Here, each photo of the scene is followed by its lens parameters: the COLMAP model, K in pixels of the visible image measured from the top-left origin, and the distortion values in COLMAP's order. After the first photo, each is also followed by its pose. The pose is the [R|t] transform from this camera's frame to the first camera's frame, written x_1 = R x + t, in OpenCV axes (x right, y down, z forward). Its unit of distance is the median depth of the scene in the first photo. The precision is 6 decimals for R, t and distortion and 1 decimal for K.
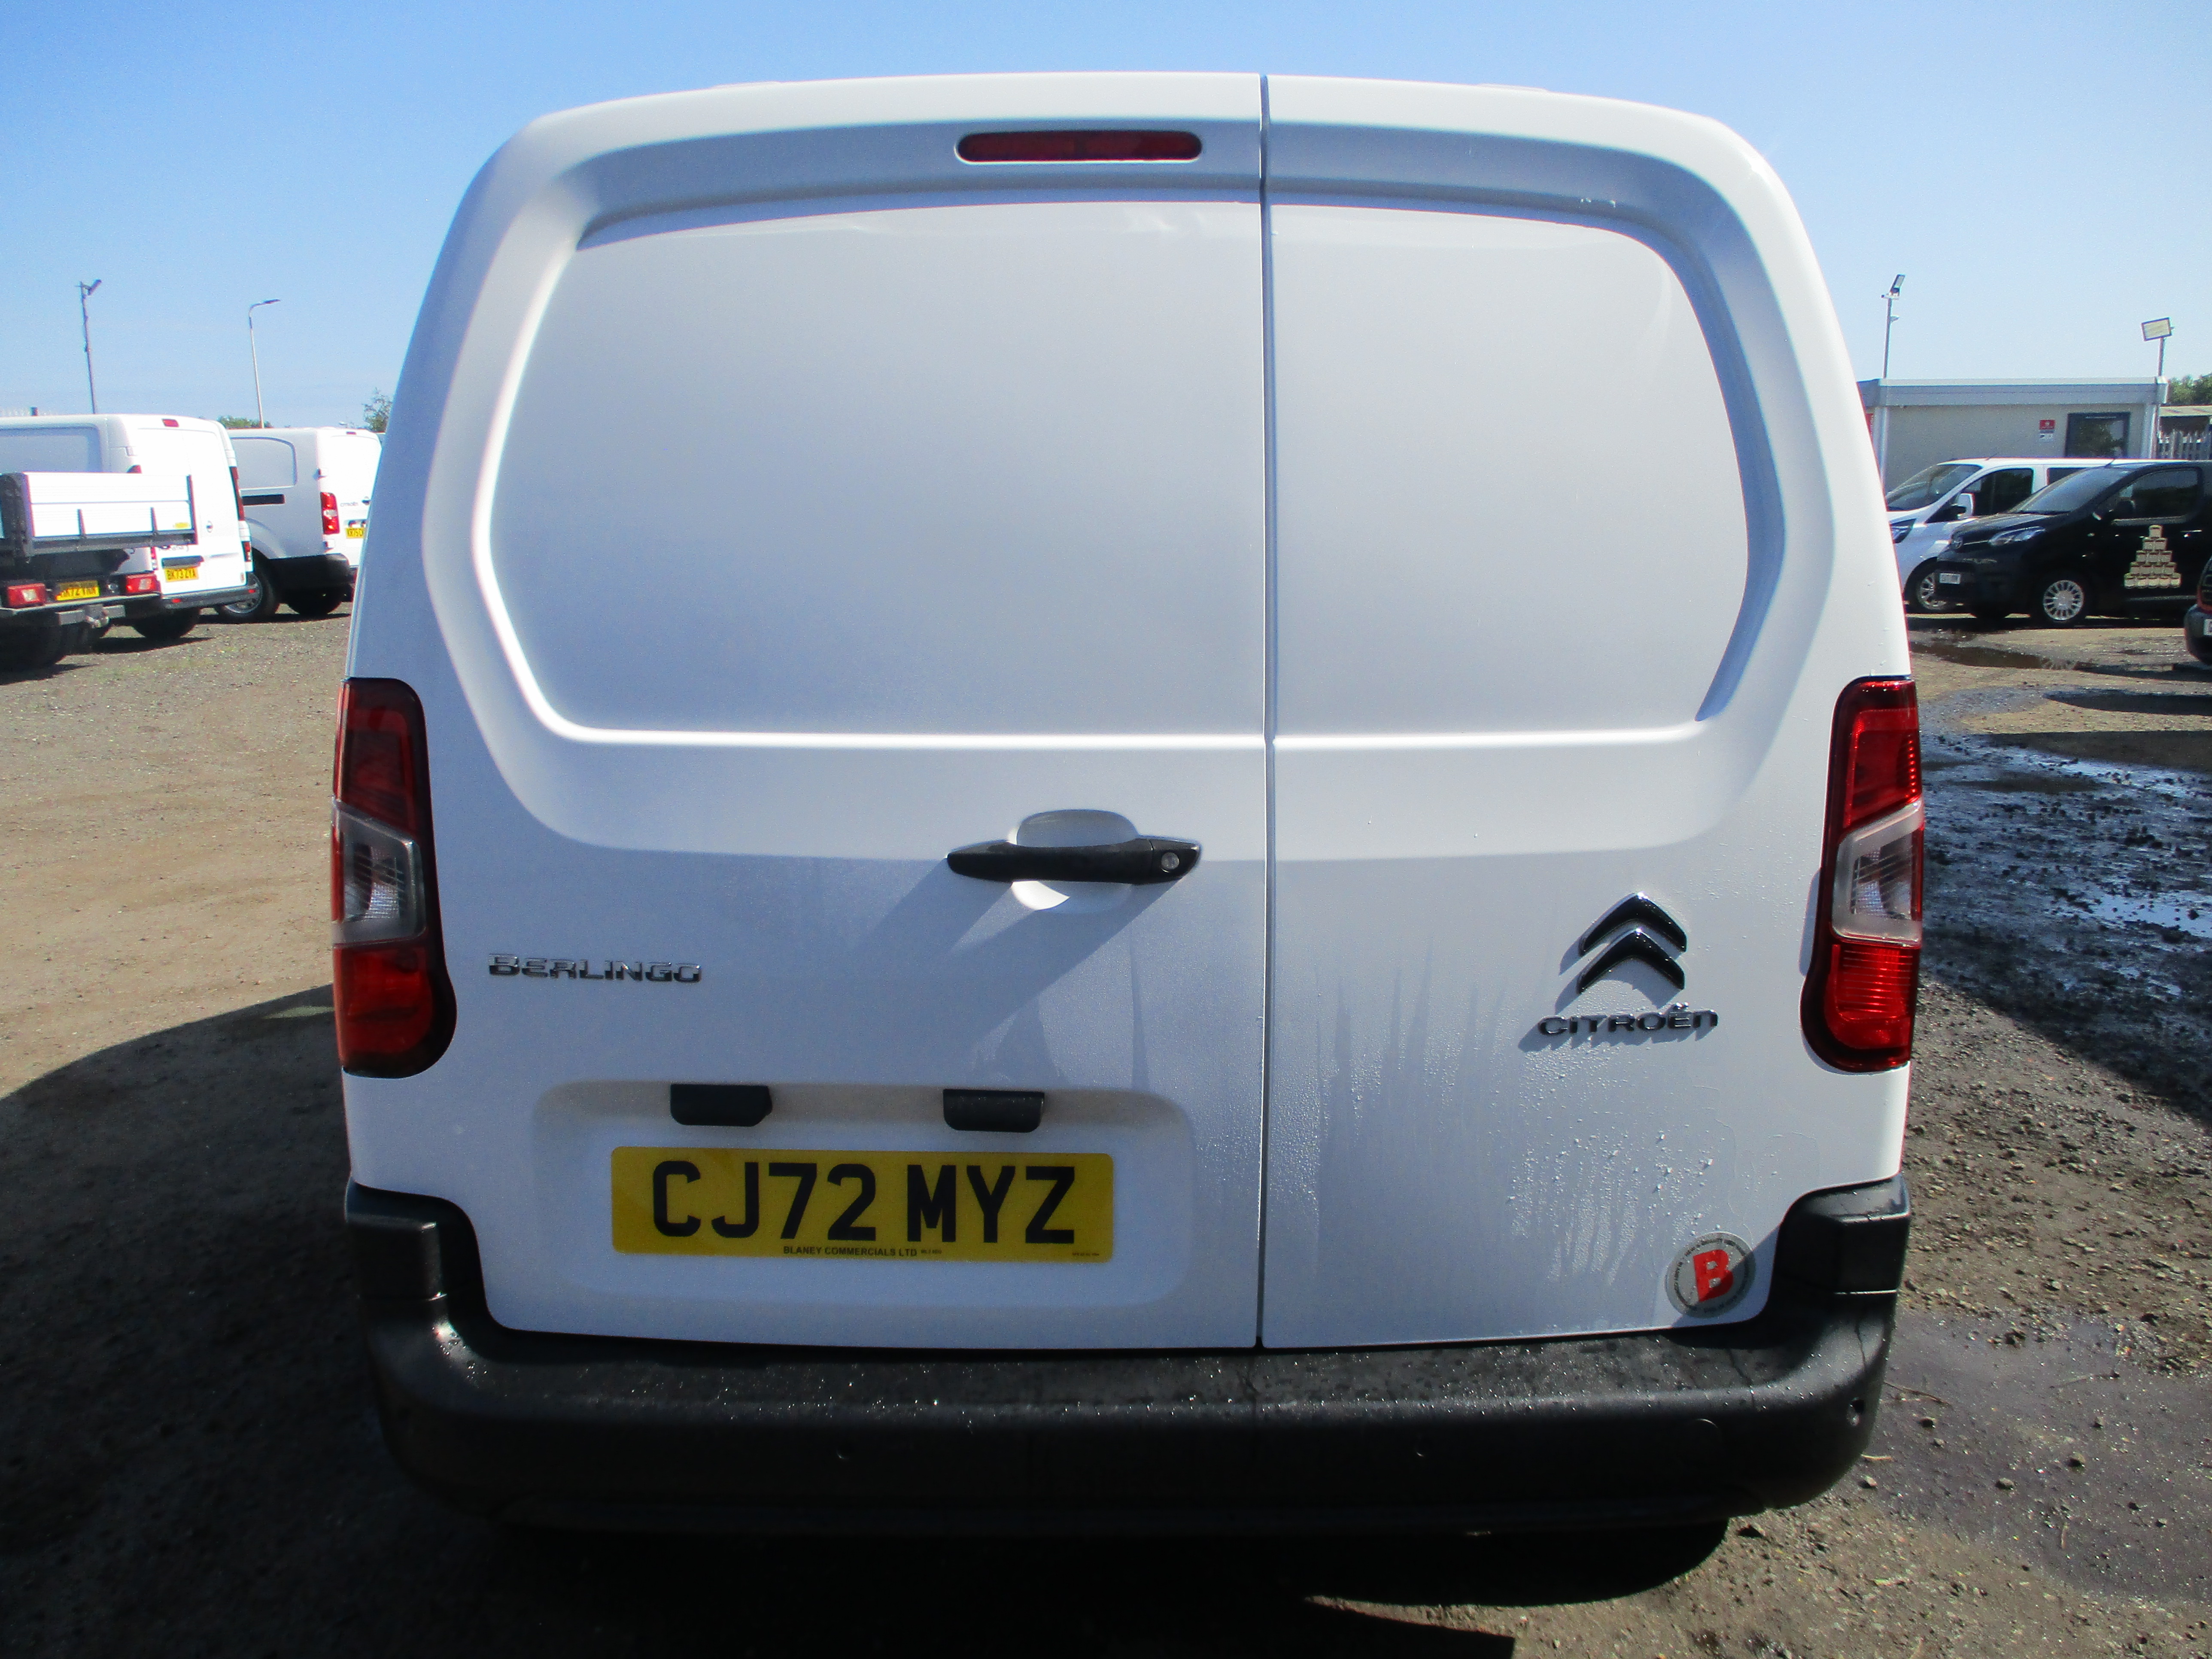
lens RADIAL K [[1870.8, 0, 1095.9], [0, 1870.8, 830.0], [0, 0, 1]] dist [-0.009764, -0.008055]
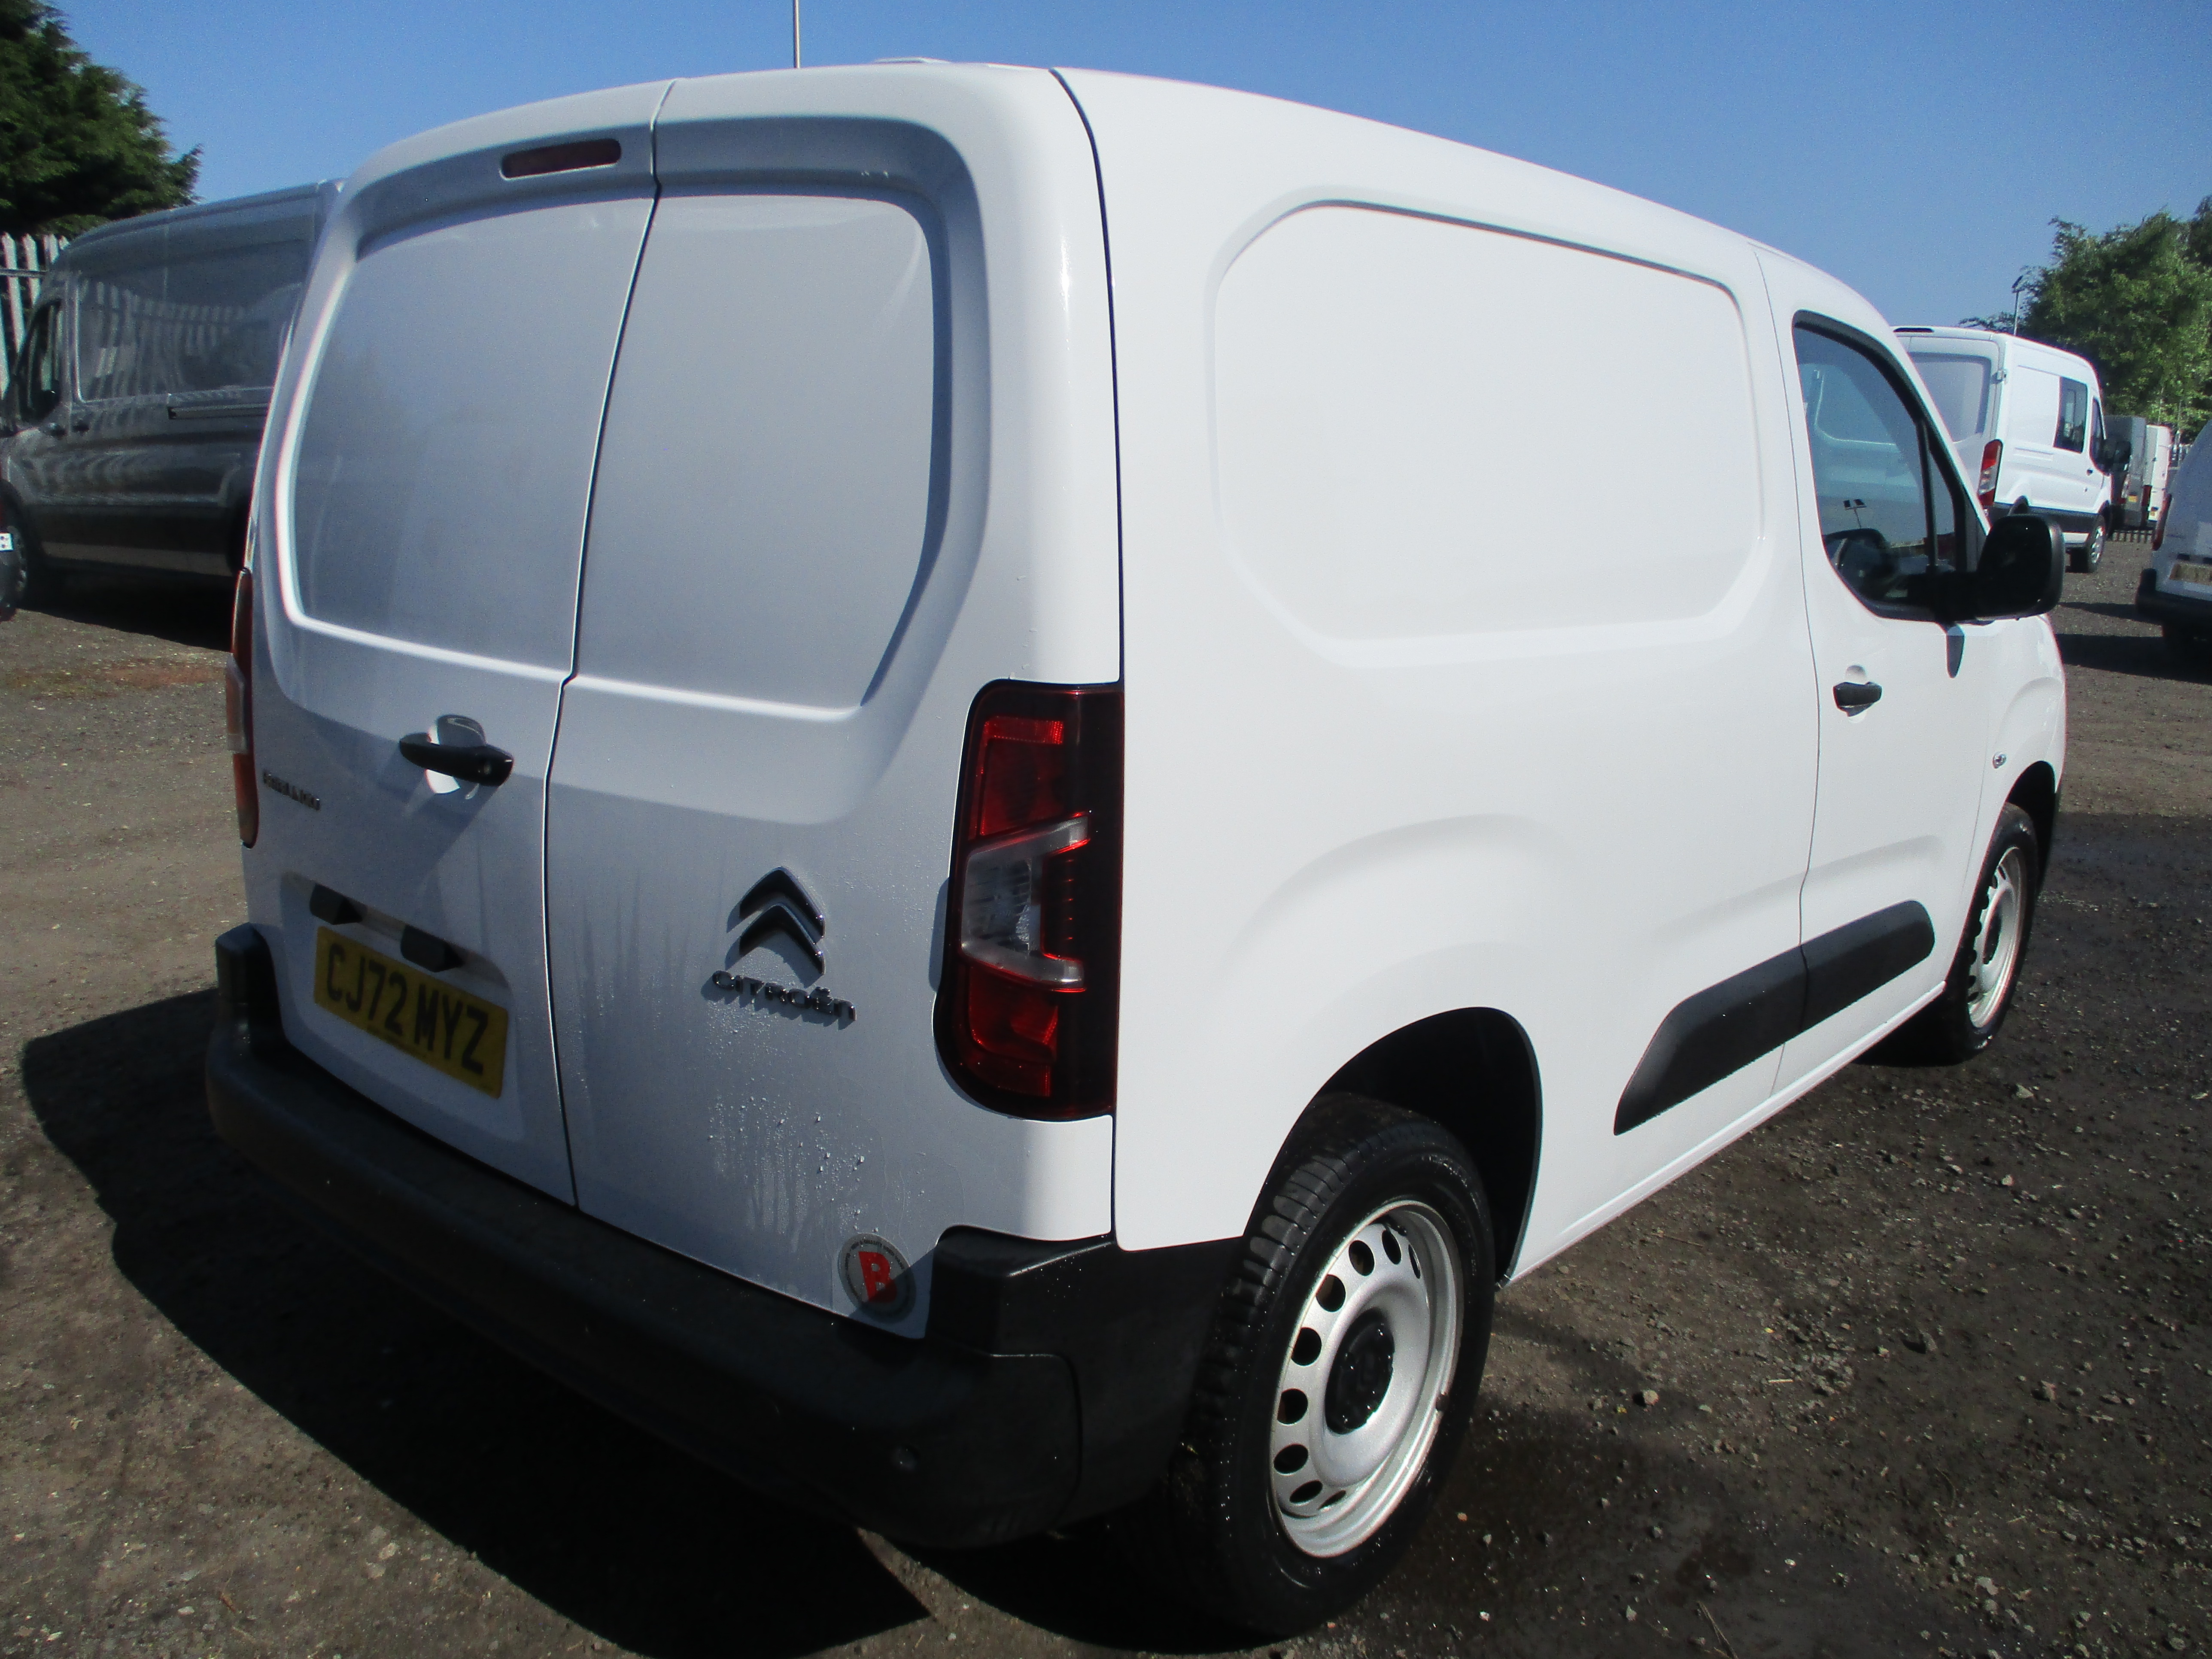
lens RADIAL K [[1870.8, 0, 1095.9], [0, 1870.8, 830.0], [0, 0, 1]] dist [-0.009764, -0.008055]
pose [[0.744398, 0.158791, -0.648581, 1.052263], [-0.144682, 0.986594, 0.075490, -0.085709], [0.651873, 0.037643, 0.757393, 0.340665]]
